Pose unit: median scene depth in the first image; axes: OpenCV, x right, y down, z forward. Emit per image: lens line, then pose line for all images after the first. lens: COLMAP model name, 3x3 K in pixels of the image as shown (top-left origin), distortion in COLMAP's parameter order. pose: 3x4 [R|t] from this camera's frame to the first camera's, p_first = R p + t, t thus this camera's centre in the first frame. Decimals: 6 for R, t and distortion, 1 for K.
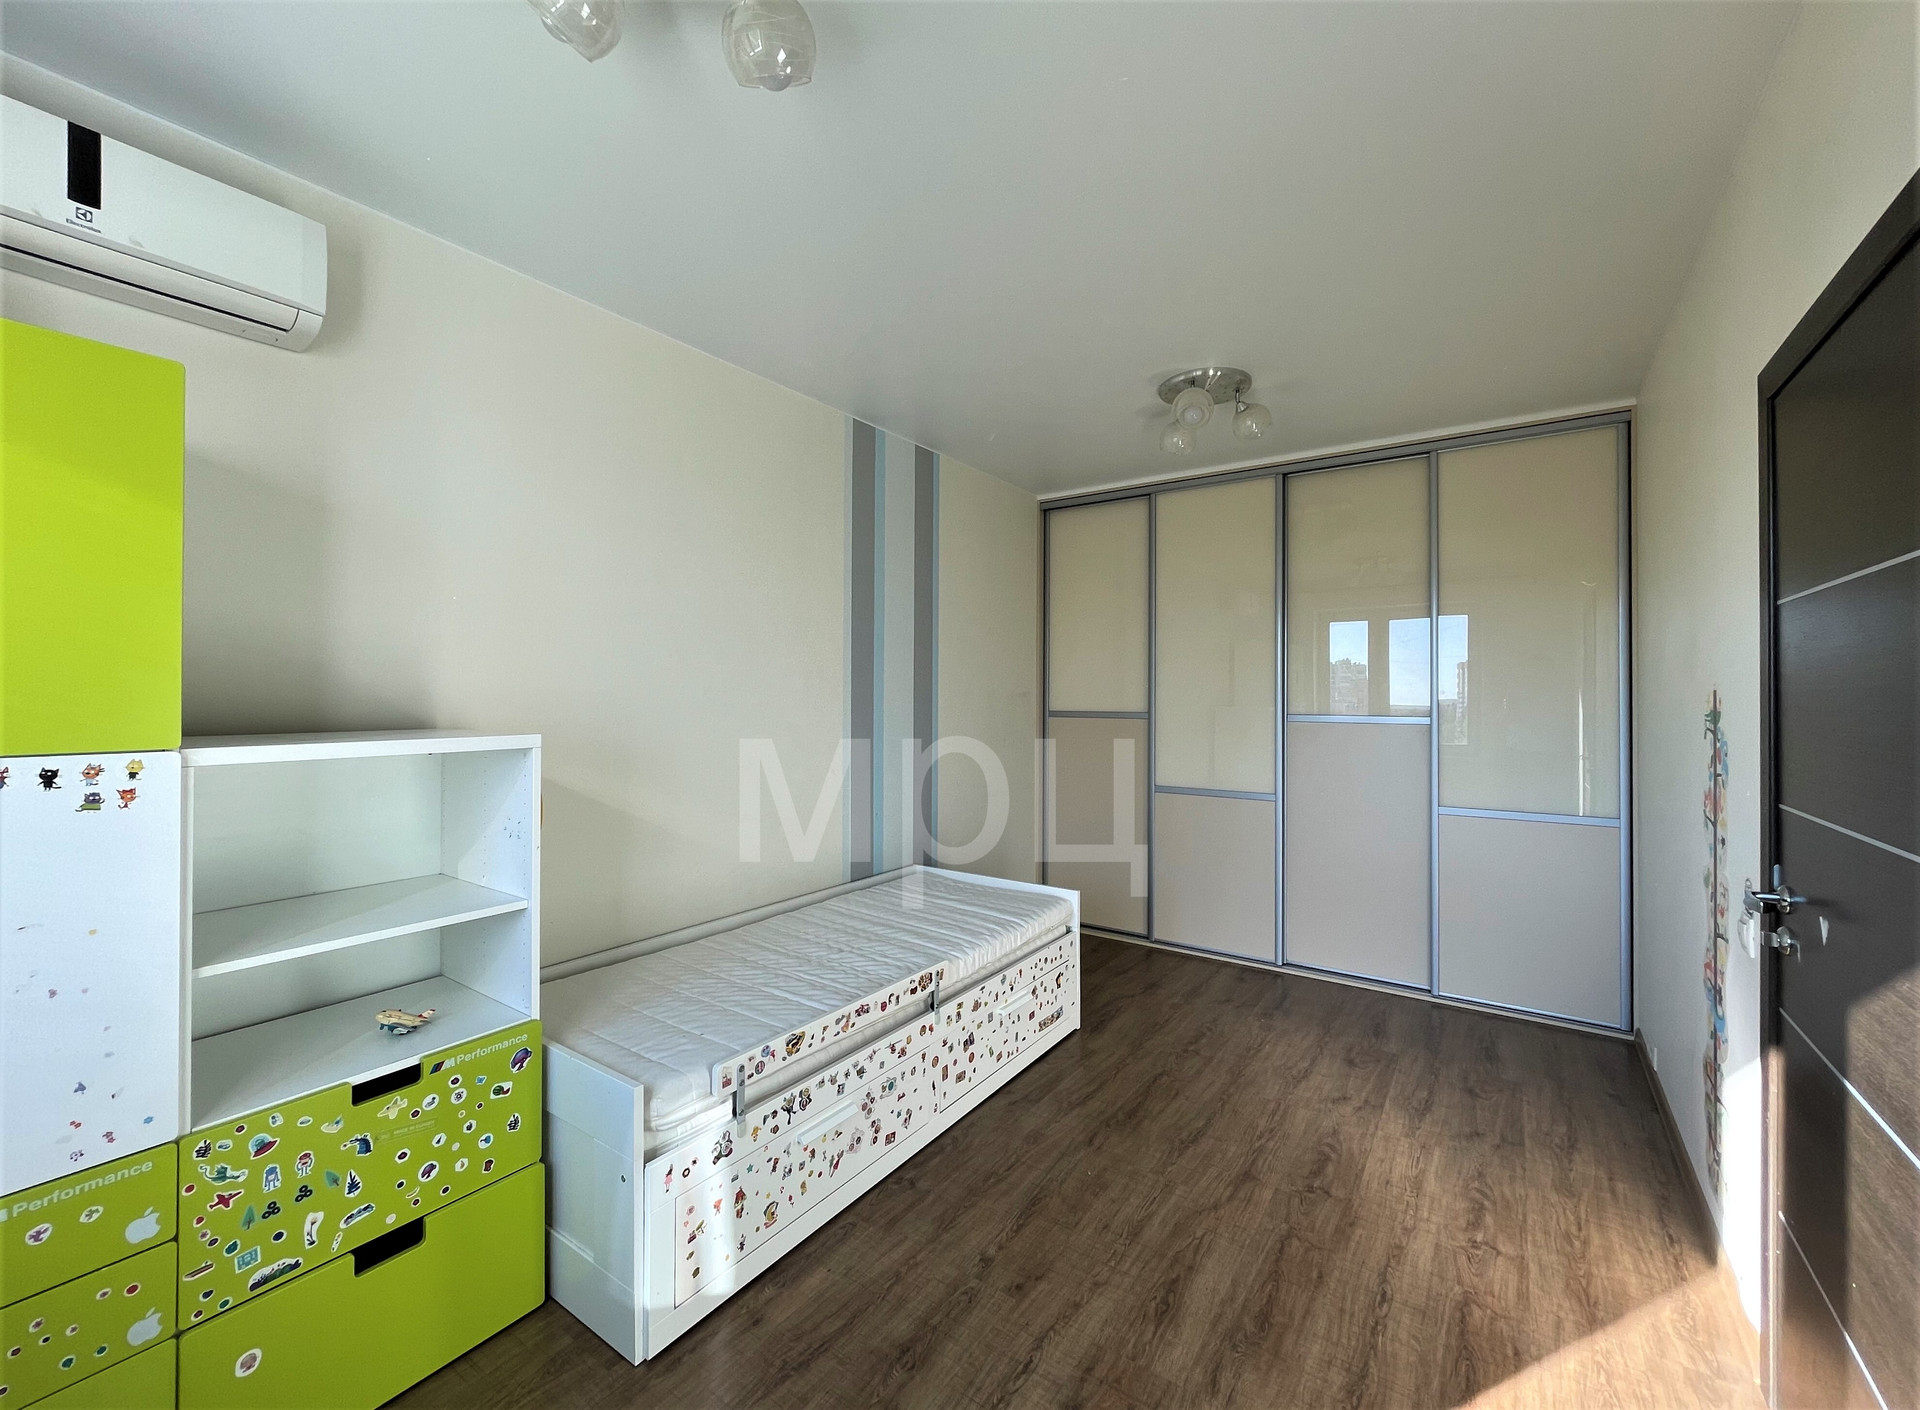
lens RADIAL K [[796.6, 0, 960.0], [0, 796.6, 705.0], [0, 0, 1]] dist [-0.000959, -0.000113]
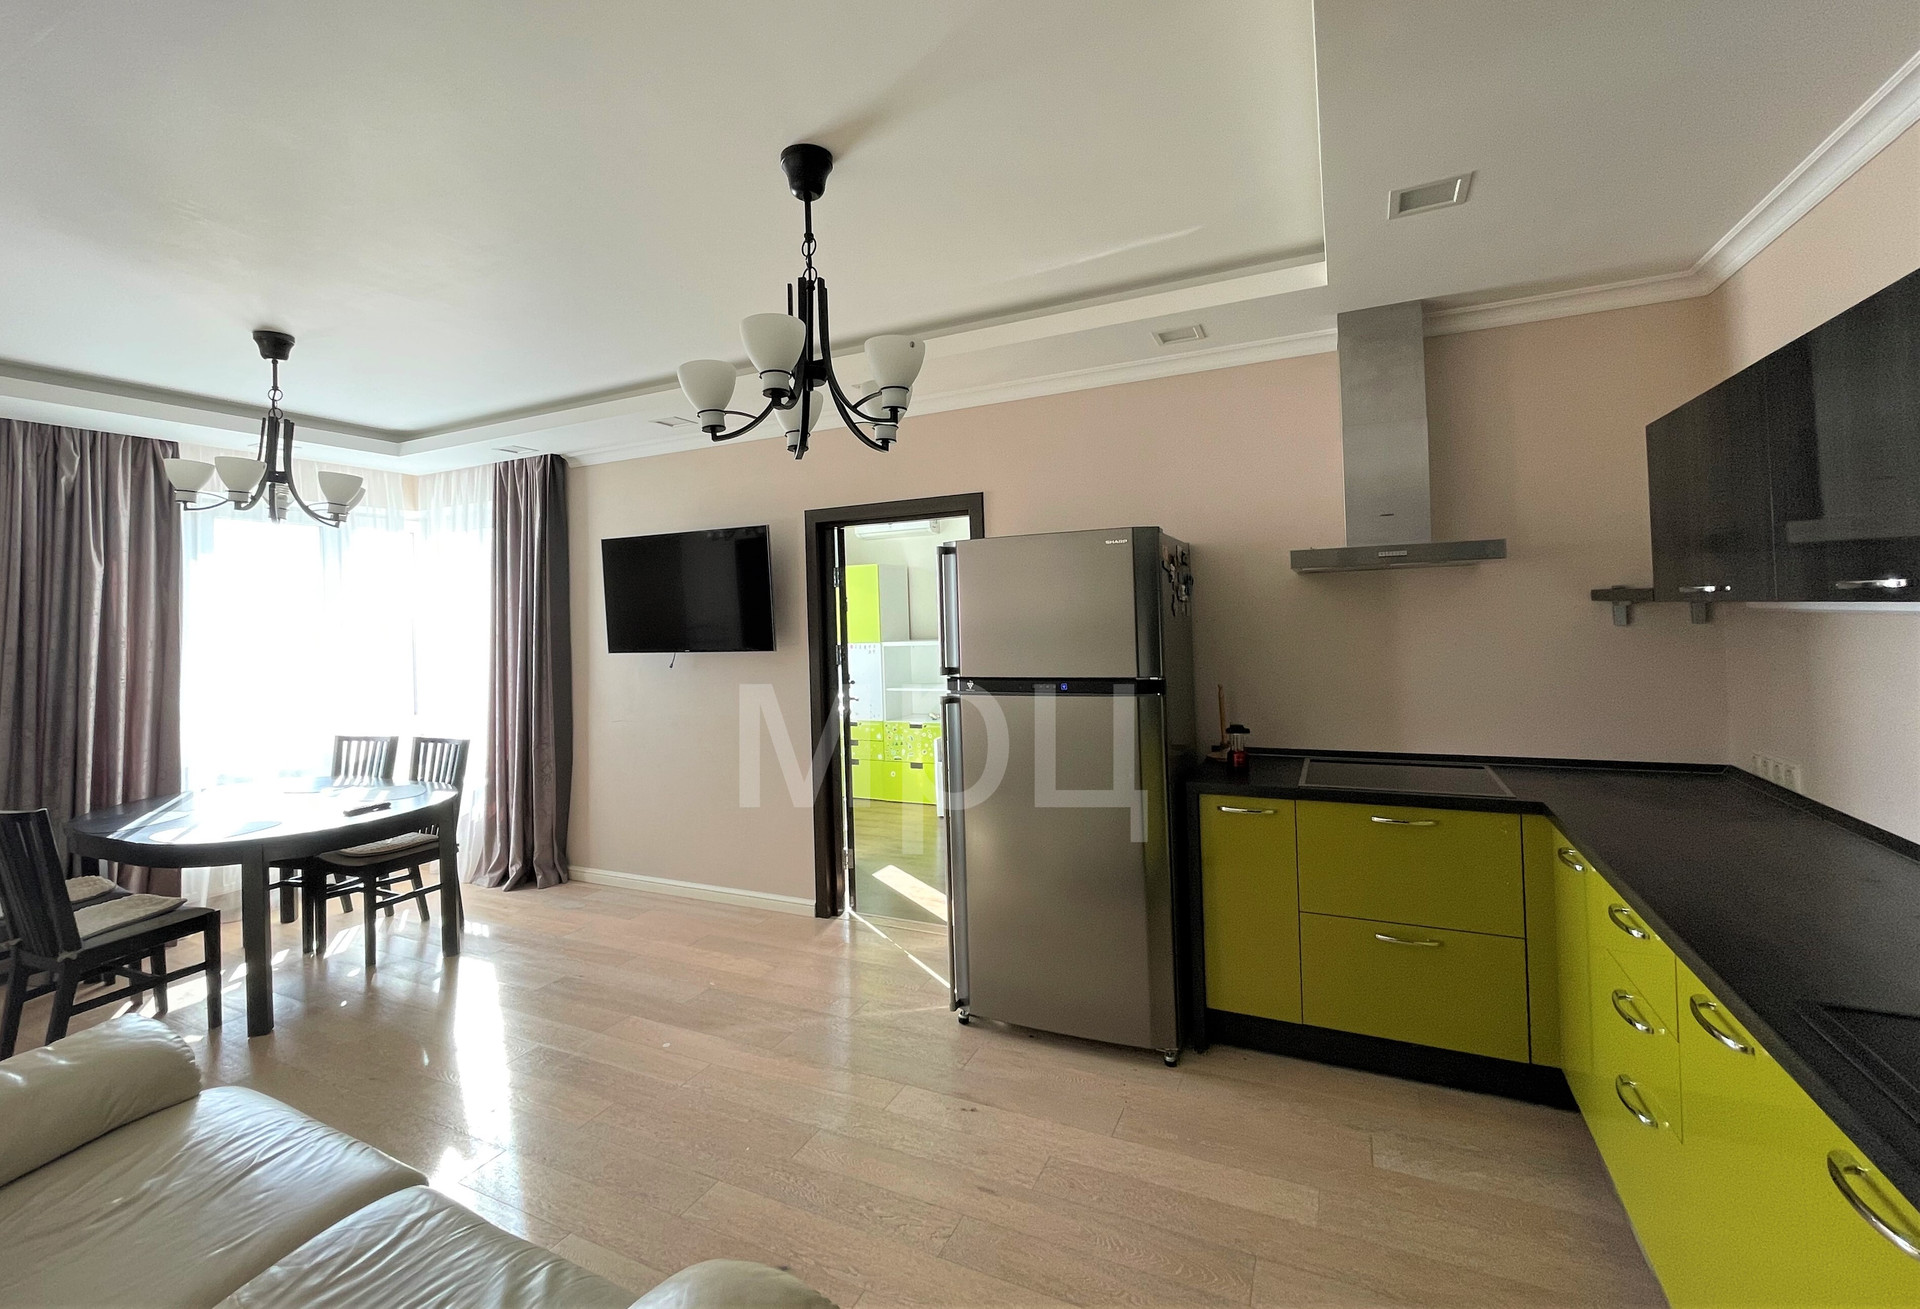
lens RADIAL K [[840.7, 0, 952.5], [0, 840.7, 608.1], [0, 0, 1]] dist [-0.000396, 0.000073]
pose [[0.170990, -0.004867, -0.985261, 4.006132], [0.022668, 0.999743, -0.001004, -0.135040], [0.985012, -0.022162, 0.171056, 0.516991]]
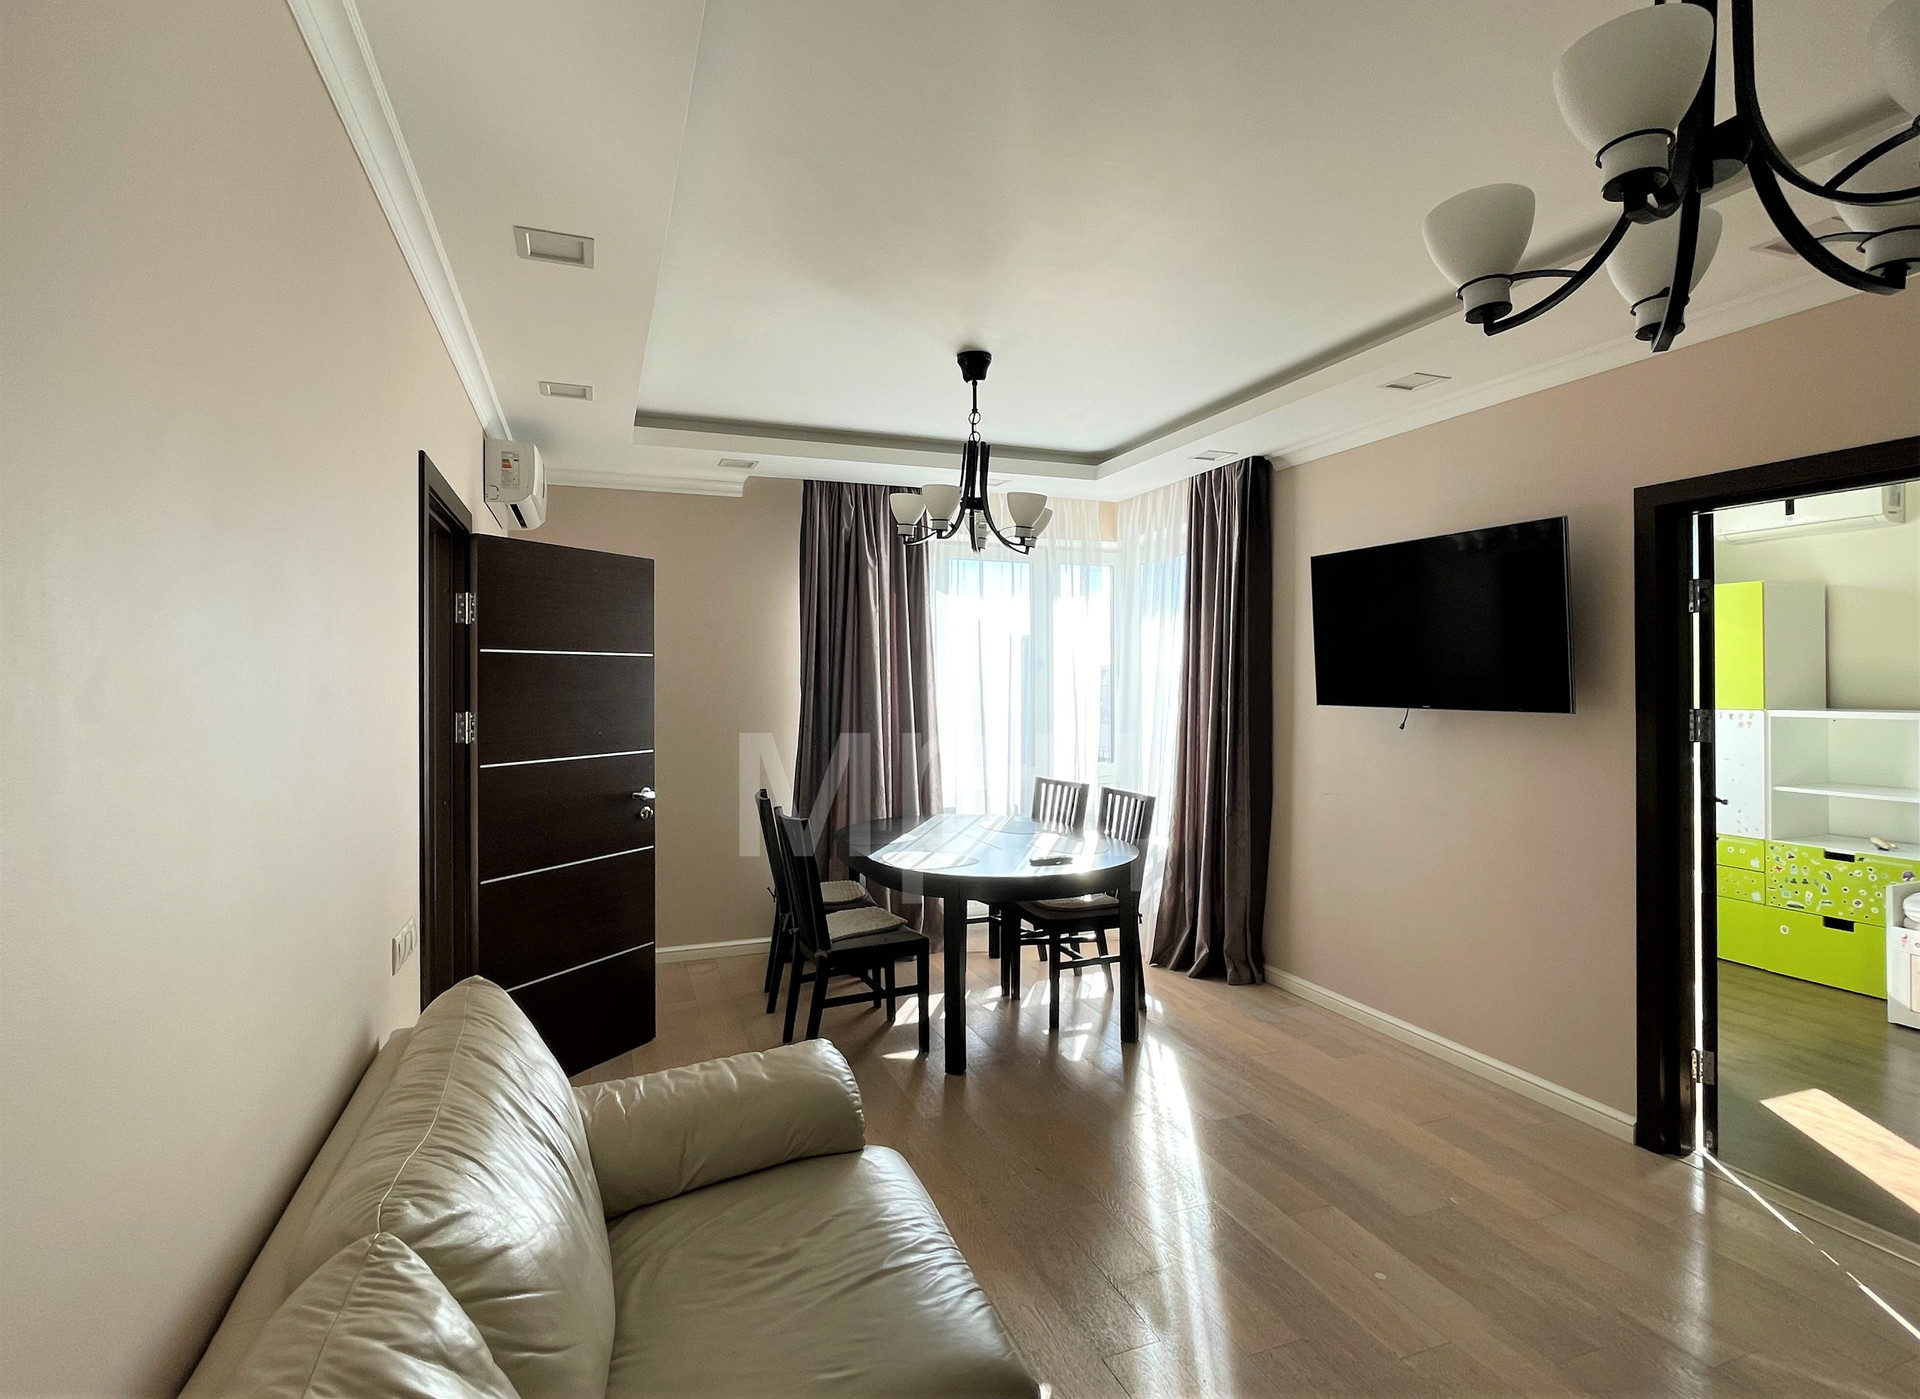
lens RADIAL K [[930.7, 0, 955.6], [0, 930.7, 675.4], [0, 0, 1]] dist [0.000851, -0.006719]
pose [[-0.565136, 0.005796, -0.824977, 3.428943], [0.002851, 0.999983, 0.005073, -0.096716], [0.824993, 0.000515, -0.565143, 0.430735]]
